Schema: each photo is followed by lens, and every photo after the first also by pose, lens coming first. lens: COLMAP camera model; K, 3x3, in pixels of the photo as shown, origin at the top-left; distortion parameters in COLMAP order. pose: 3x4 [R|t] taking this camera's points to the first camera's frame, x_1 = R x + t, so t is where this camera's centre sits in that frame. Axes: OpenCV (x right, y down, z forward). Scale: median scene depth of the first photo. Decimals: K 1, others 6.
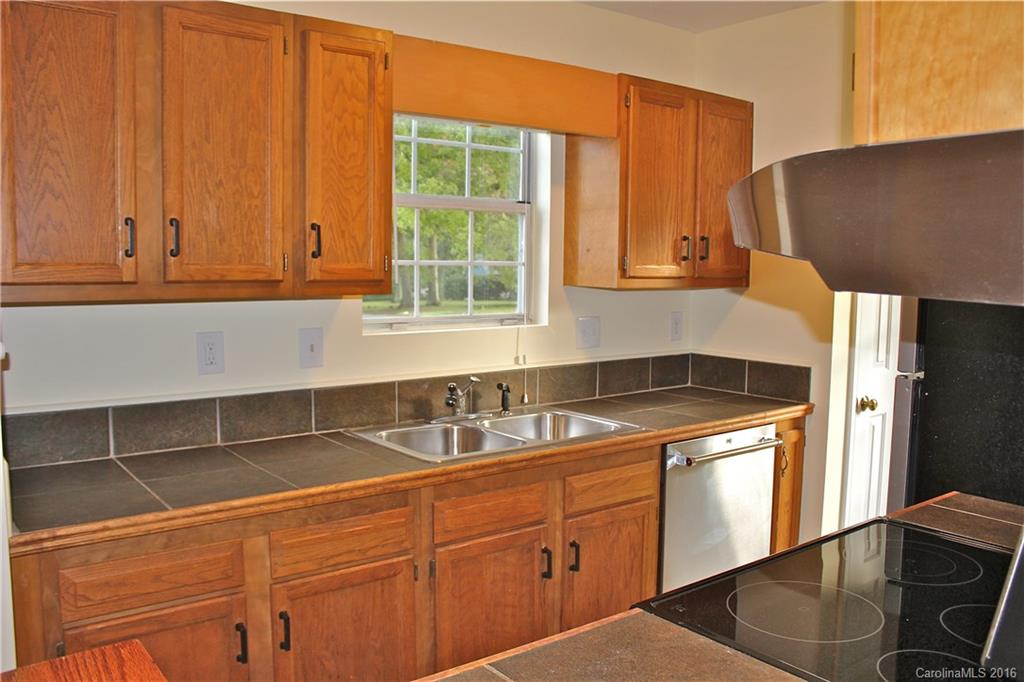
lens RADIAL K [[828.6, 0, 512.0], [0, 828.6, 341.0], [0, 0, 1]] dist [-0.122474, 0.018022]
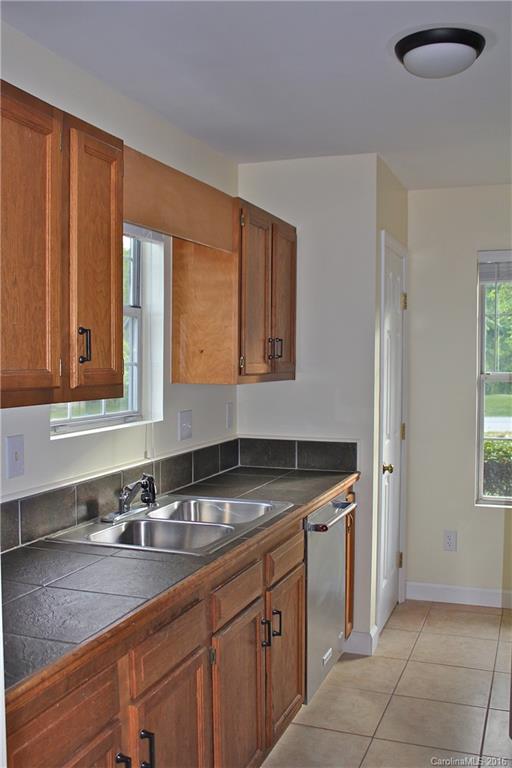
lens RADIAL K [[745.0, 0, 256.0], [0, 745.0, 384.0], [0, 0, 1]] dist [-0.113312, -0.001576]
pose [[0.850381, -0.027532, 0.525446, -0.365813], [0.056886, 0.997587, -0.039794, -0.020856], [-0.523083, 0.063730, 0.849896, 0.105563]]
